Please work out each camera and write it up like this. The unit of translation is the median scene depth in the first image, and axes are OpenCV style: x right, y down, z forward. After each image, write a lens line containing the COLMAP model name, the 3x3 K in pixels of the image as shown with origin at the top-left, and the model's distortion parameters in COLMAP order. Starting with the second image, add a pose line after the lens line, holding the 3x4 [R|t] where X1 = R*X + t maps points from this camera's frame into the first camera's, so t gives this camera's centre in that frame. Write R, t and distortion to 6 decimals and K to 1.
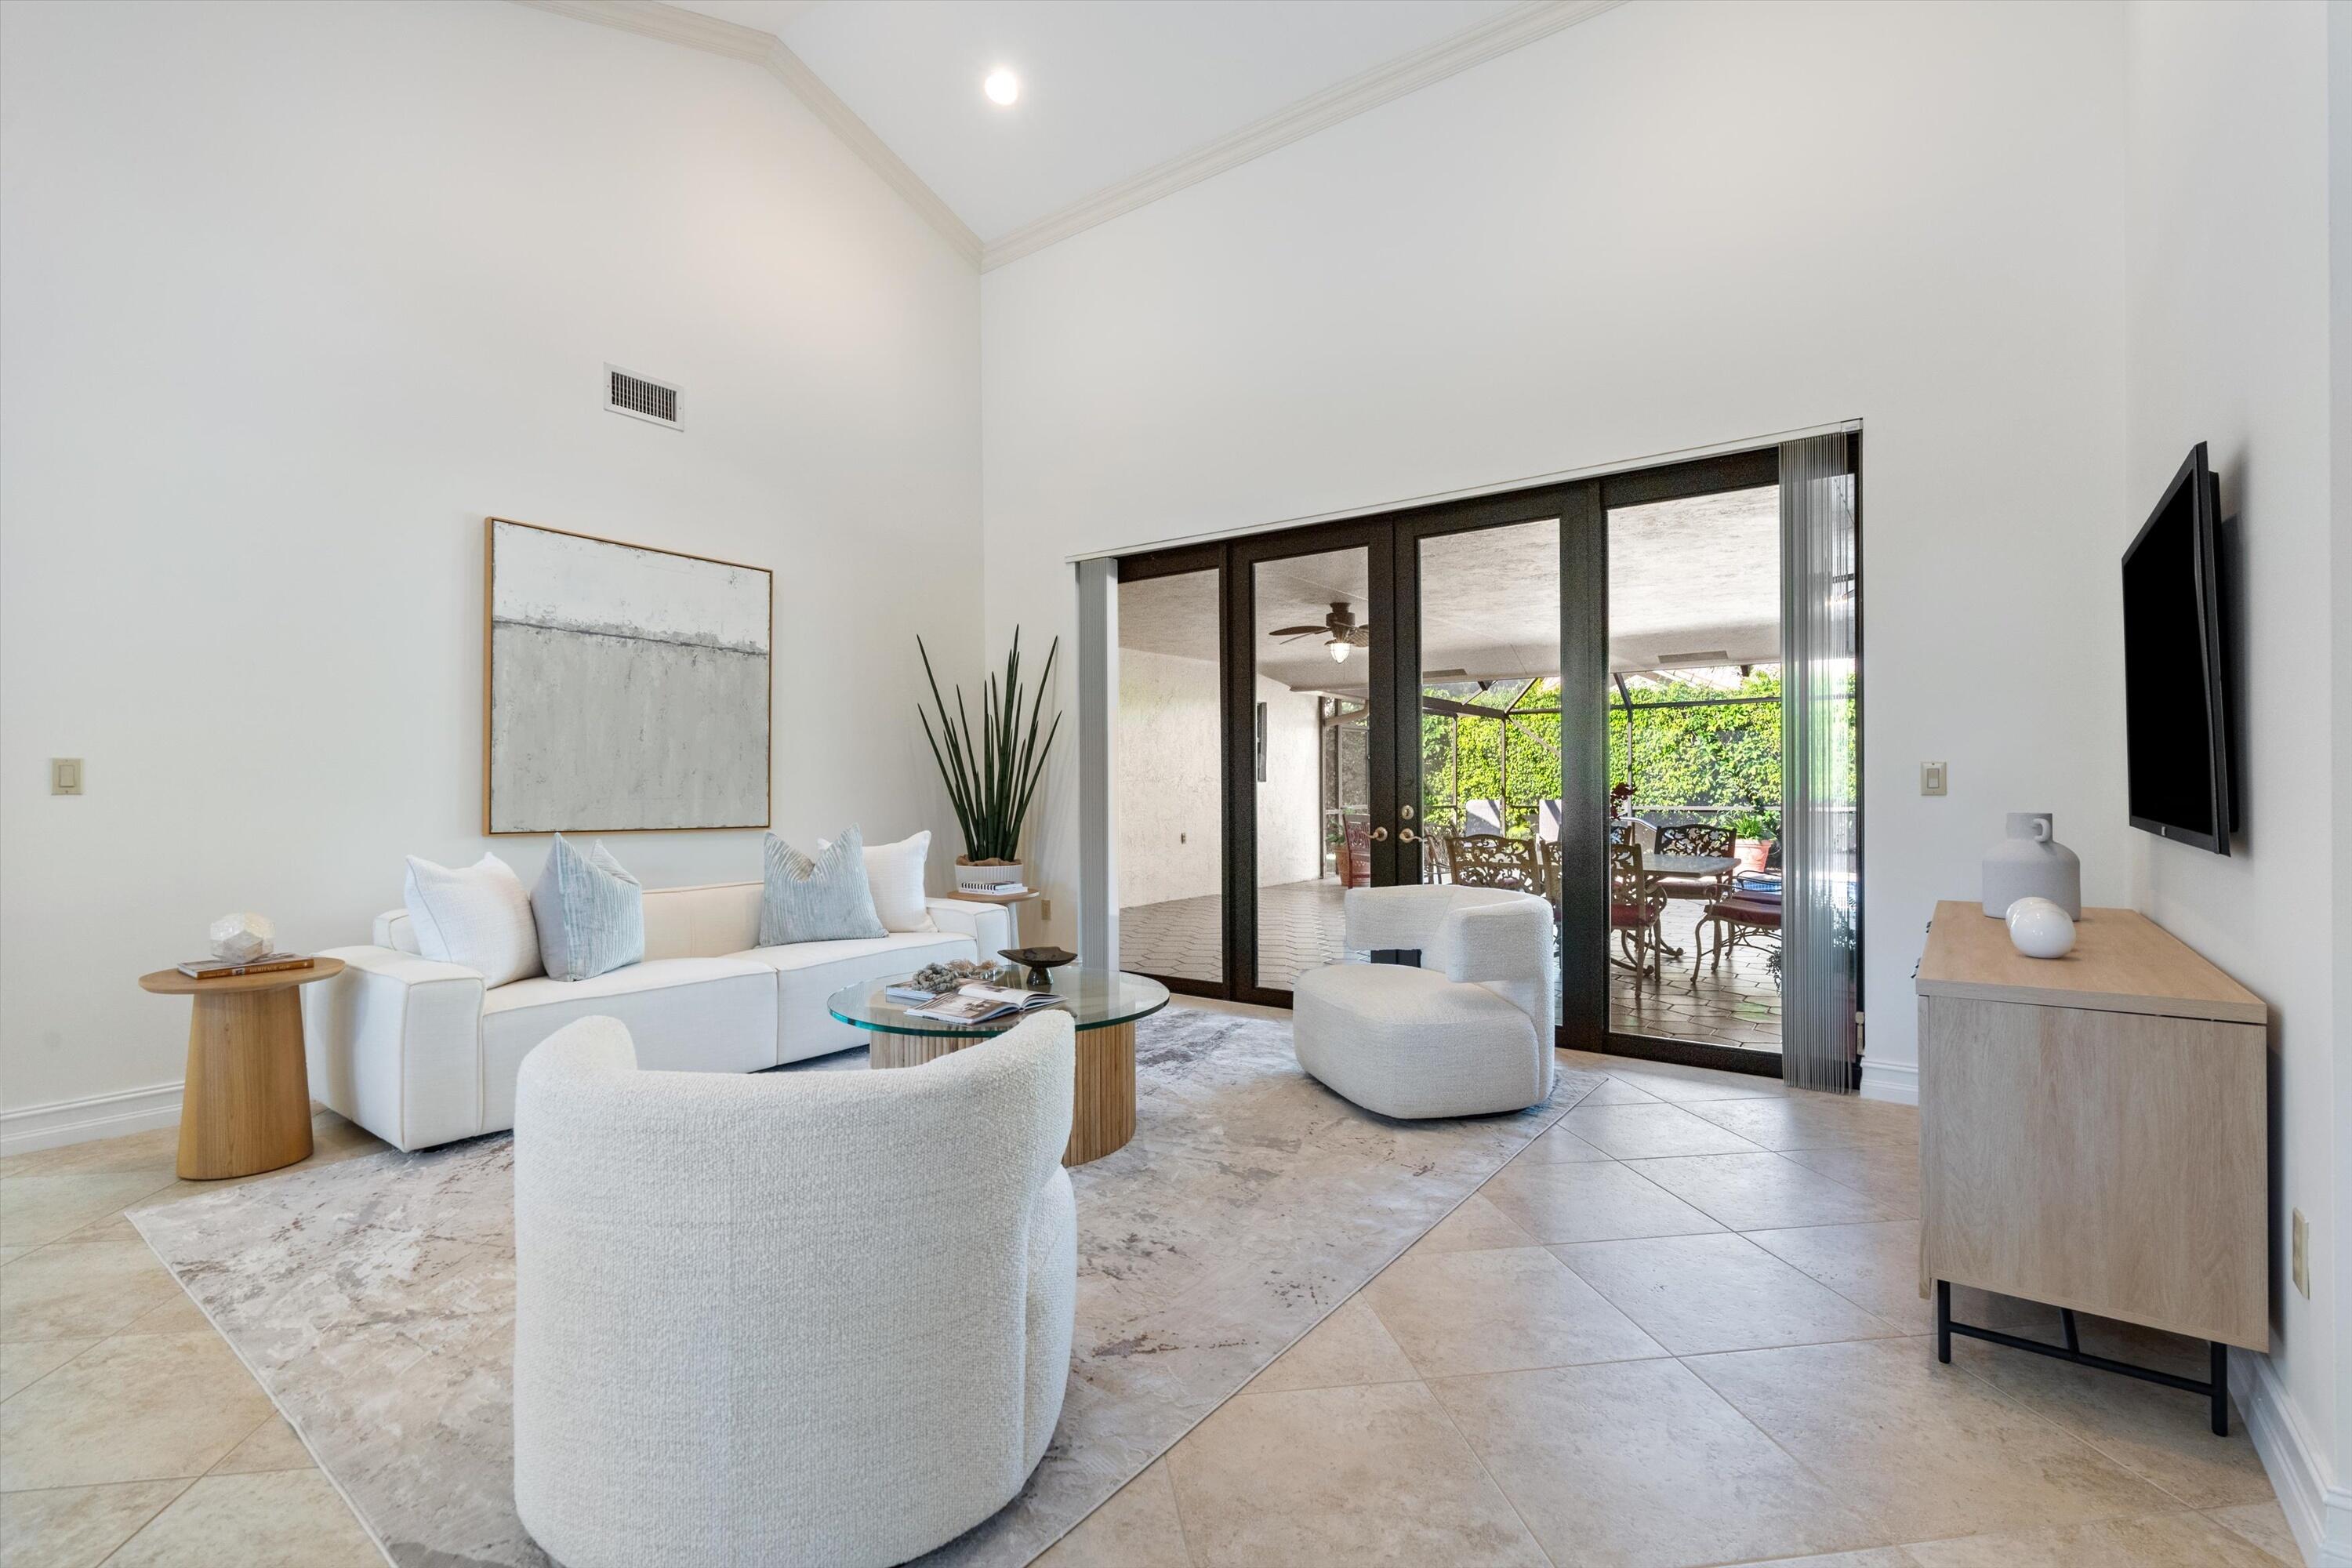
lens RADIAL K [[1074.6, 0, 1172.0], [0, 1074.6, 779.3], [0, 0, 1]] dist [-0.012052, 0.000349]
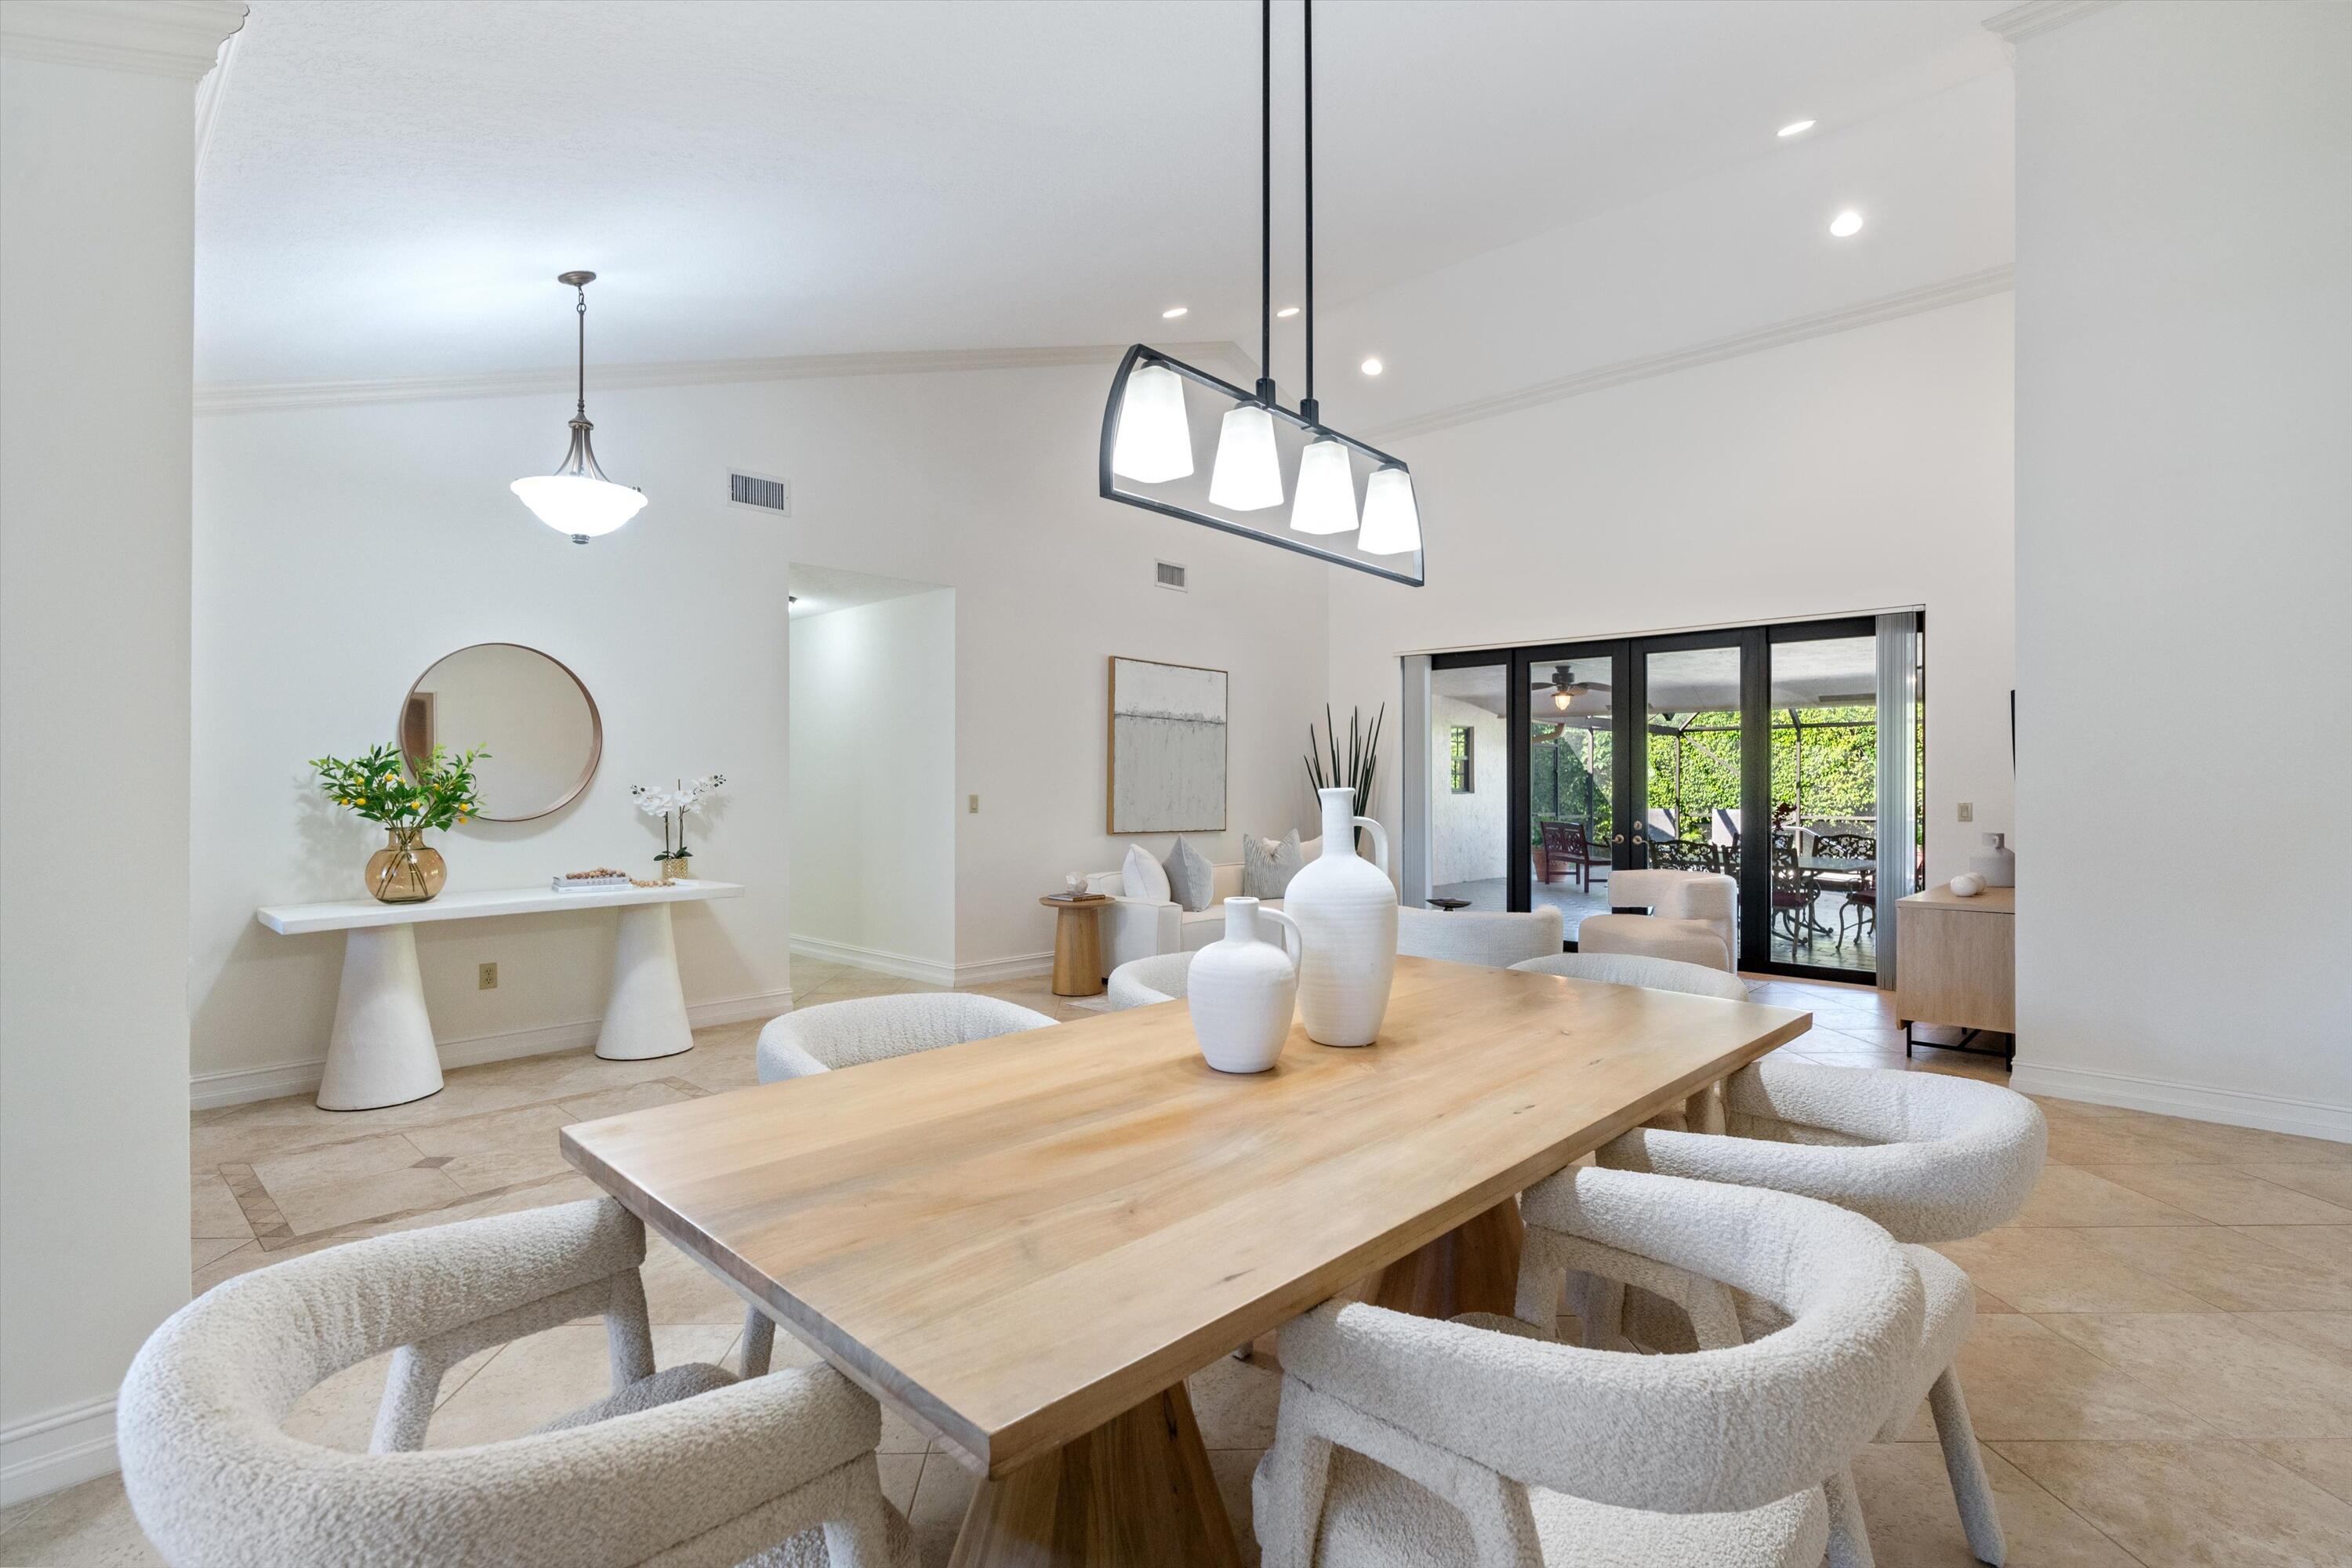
lens RADIAL K [[1074.6, 0, 1181.0], [0, 1074.6, 781.9], [0, 0, 1]] dist [-0.012052, 0.000349]
pose [[0.992223, 0.006207, -0.124317, -0.178642], [-0.005979, 0.999980, 0.002208, -0.023442], [0.124328, -0.001448, 0.992240, -0.462896]]
